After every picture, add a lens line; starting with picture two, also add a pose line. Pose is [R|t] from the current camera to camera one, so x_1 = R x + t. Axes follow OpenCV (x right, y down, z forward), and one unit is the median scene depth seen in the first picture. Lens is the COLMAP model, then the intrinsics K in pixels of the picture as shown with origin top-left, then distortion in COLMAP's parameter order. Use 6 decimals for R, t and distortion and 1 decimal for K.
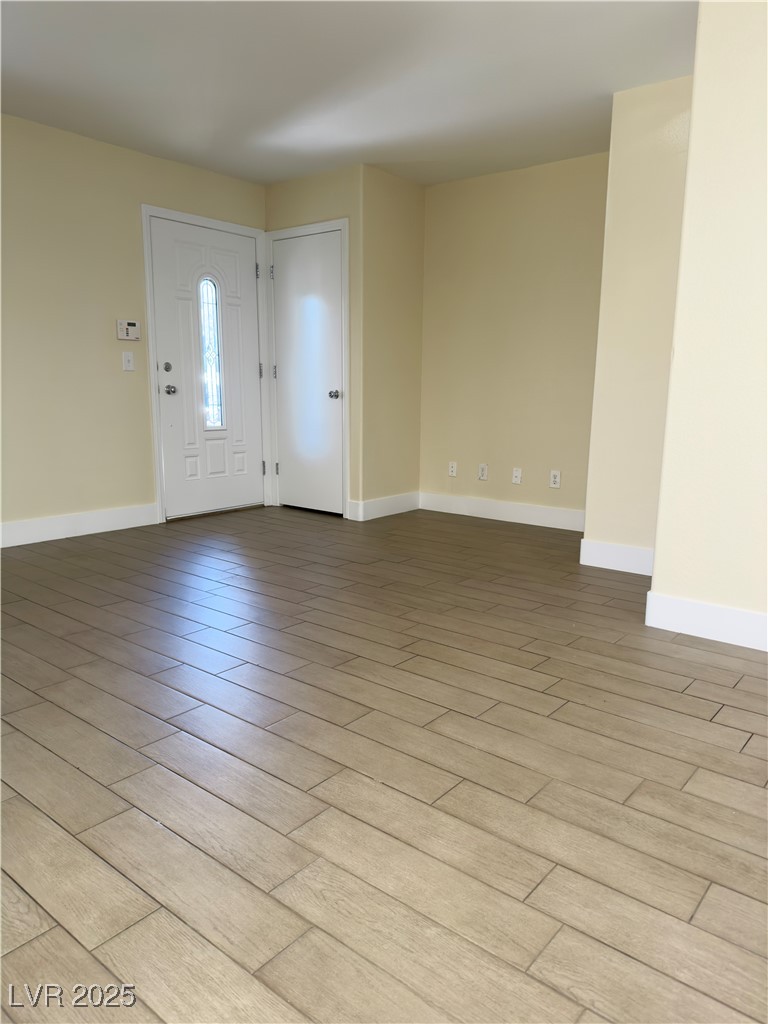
lens RADIAL K [[723.0, 0, 389.0], [0, 723.0, 510.1], [0, 0, 1]] dist [0.054258, -0.061907]
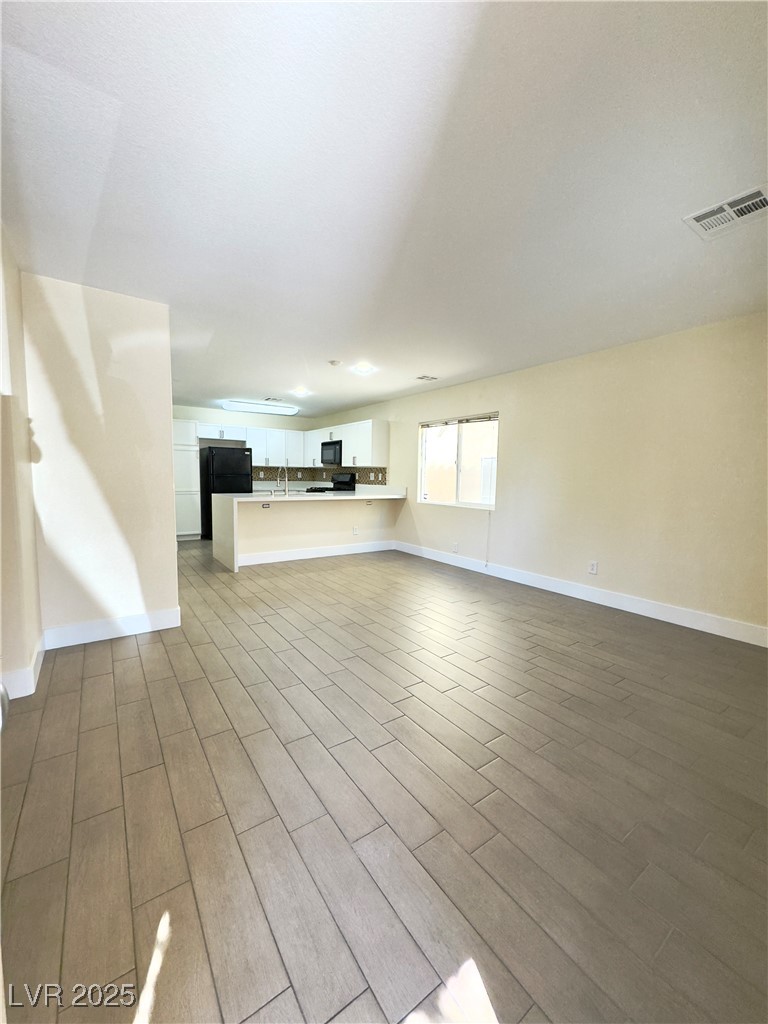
lens RADIAL K [[409.4, 0, 385.2], [0, 409.4, 509.4], [0, 0, 1]] dist [-0.001122, 0.000655]
pose [[-0.963340, -0.051530, 0.263288, -0.349676], [0.015973, 0.968623, 0.248020, -0.323270], [-0.267807, 0.243133, -0.932291, 1.485040]]
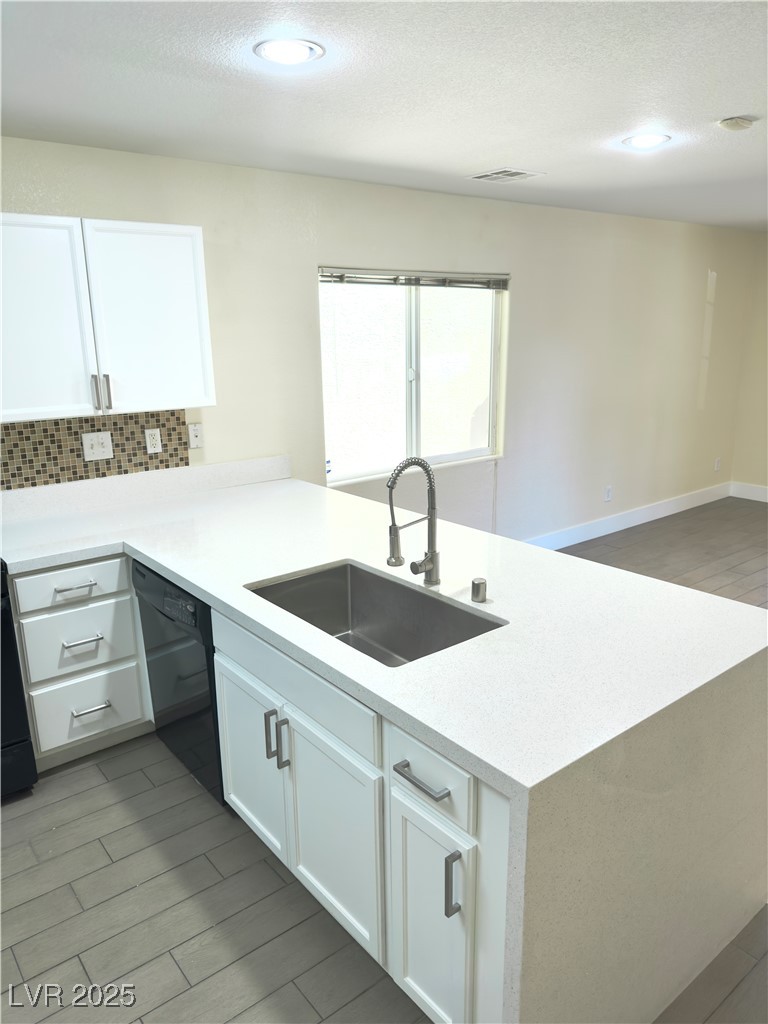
lens RADIAL K [[723.0, 0, 382.0], [0, 723.0, 525.2], [0, 0, 1]] dist [0.054258, -0.061907]
pose [[-0.205768, 0.248441, -0.946539, 1.040316], [-0.151590, 0.947470, 0.281639, -0.202501], [0.966788, 0.201439, -0.157298, 0.126368]]
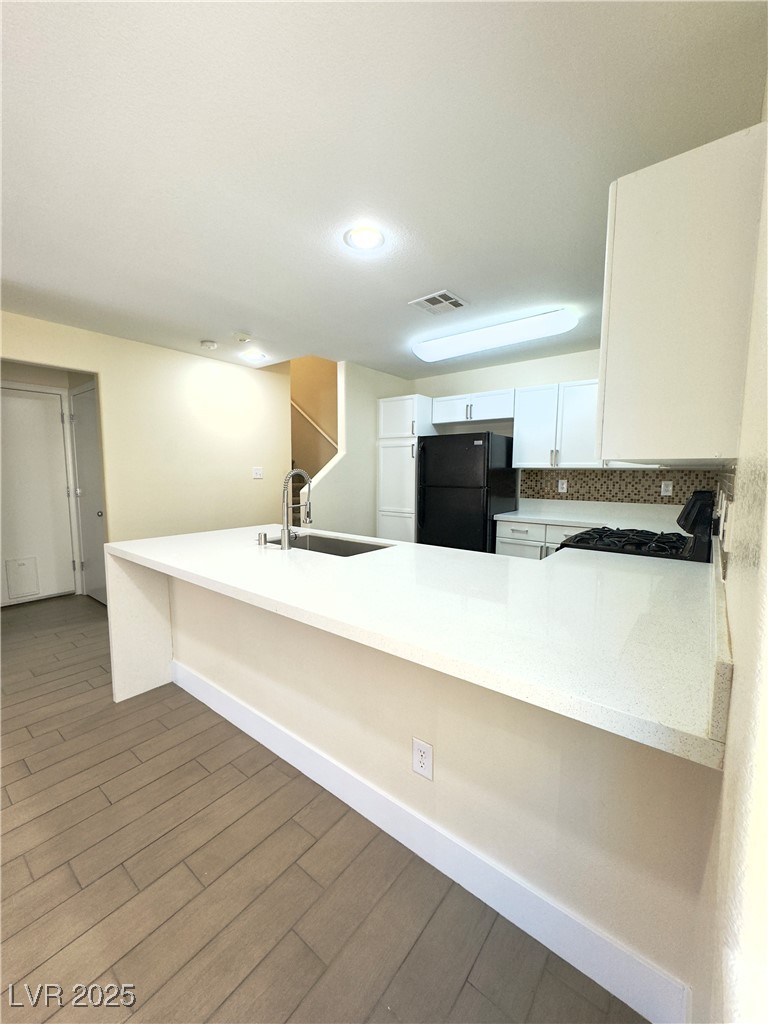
lens RADIAL K [[409.4, 0, 387.7], [0, 409.4, 512.6], [0, 0, 1]] dist [-0.001122, 0.000655]
pose [[-0.019143, -0.112550, 0.993462, -0.126117], [0.163353, 0.979940, 0.114166, -0.080430], [-0.986382, 0.164470, -0.000373, -0.072643]]
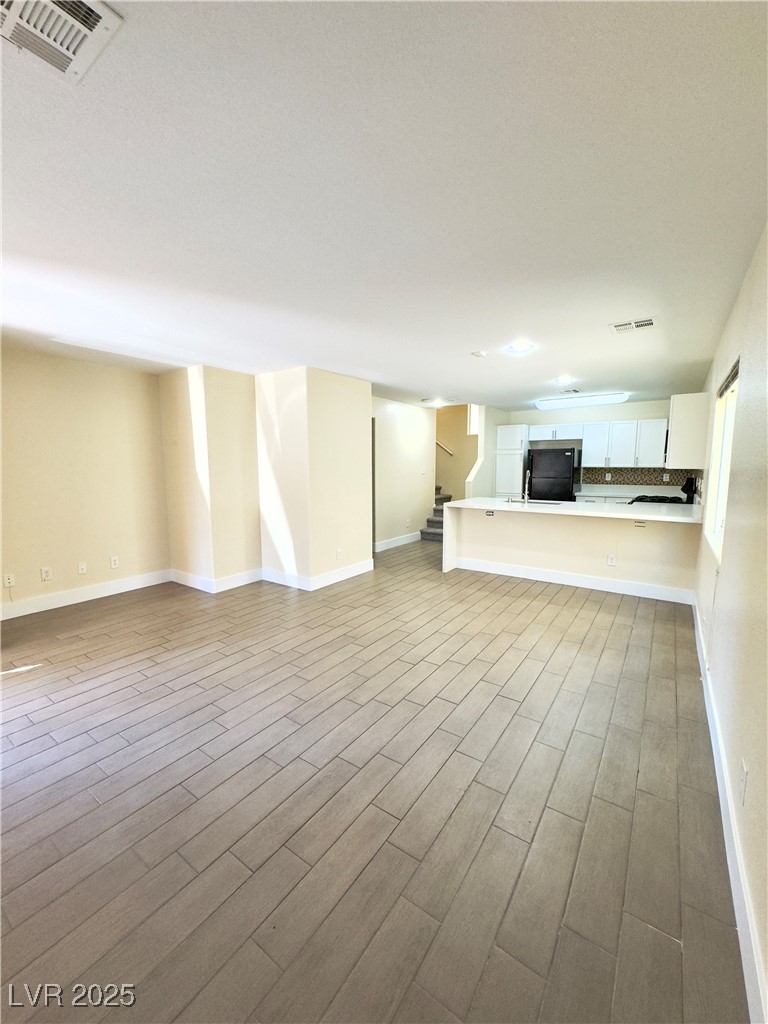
lens RADIAL K [[409.4, 0, 384.3], [0, 409.4, 511.1], [0, 0, 1]] dist [-0.001122, 0.000655]
pose [[-0.076441, -0.125653, 0.989125, -0.922104], [0.168518, 0.976128, 0.137025, -0.238204], [-0.982730, 0.177160, -0.053441, 0.642880]]
